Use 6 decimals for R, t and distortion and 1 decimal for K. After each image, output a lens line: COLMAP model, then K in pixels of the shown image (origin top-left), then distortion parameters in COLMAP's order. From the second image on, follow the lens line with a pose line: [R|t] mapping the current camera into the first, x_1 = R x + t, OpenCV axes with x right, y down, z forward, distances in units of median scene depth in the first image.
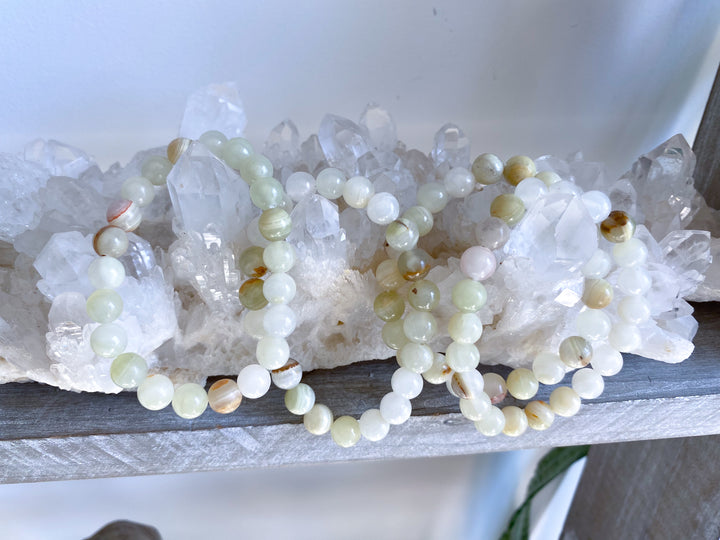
lens RADIAL K [[529.0, 0, 360.0], [0, 529.0, 270.0], [0, 0, 1]] dist [0.000925, -0.000302]
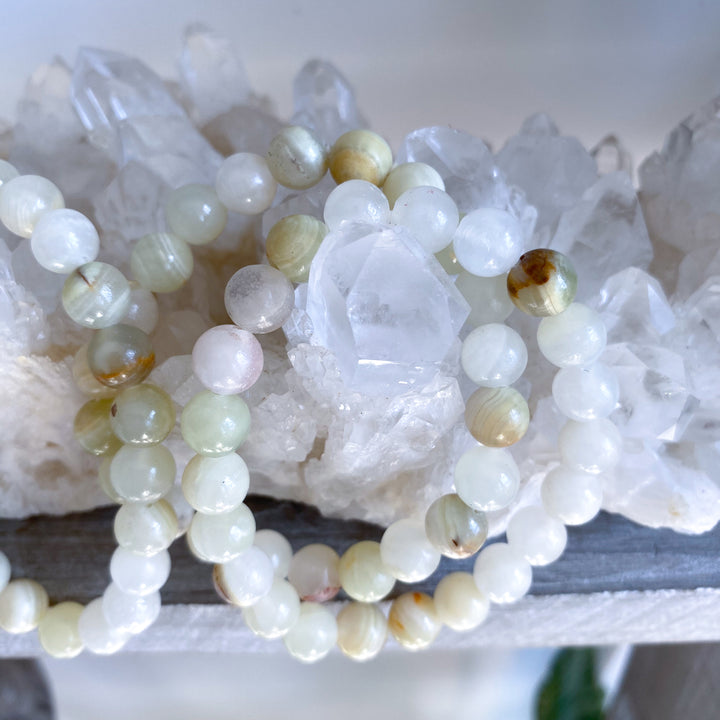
lens RADIAL K [[723.9, 0, 360.0], [0, 723.9, 360.0], [0, 0, 1]] dist [0.004010, -0.014531]
pose [[0.995031, 0.023320, -0.096794, 0.371712], [-0.011049, 0.992042, 0.125423, -0.088888], [0.098948, -0.123730, 0.987370, 0.313756]]
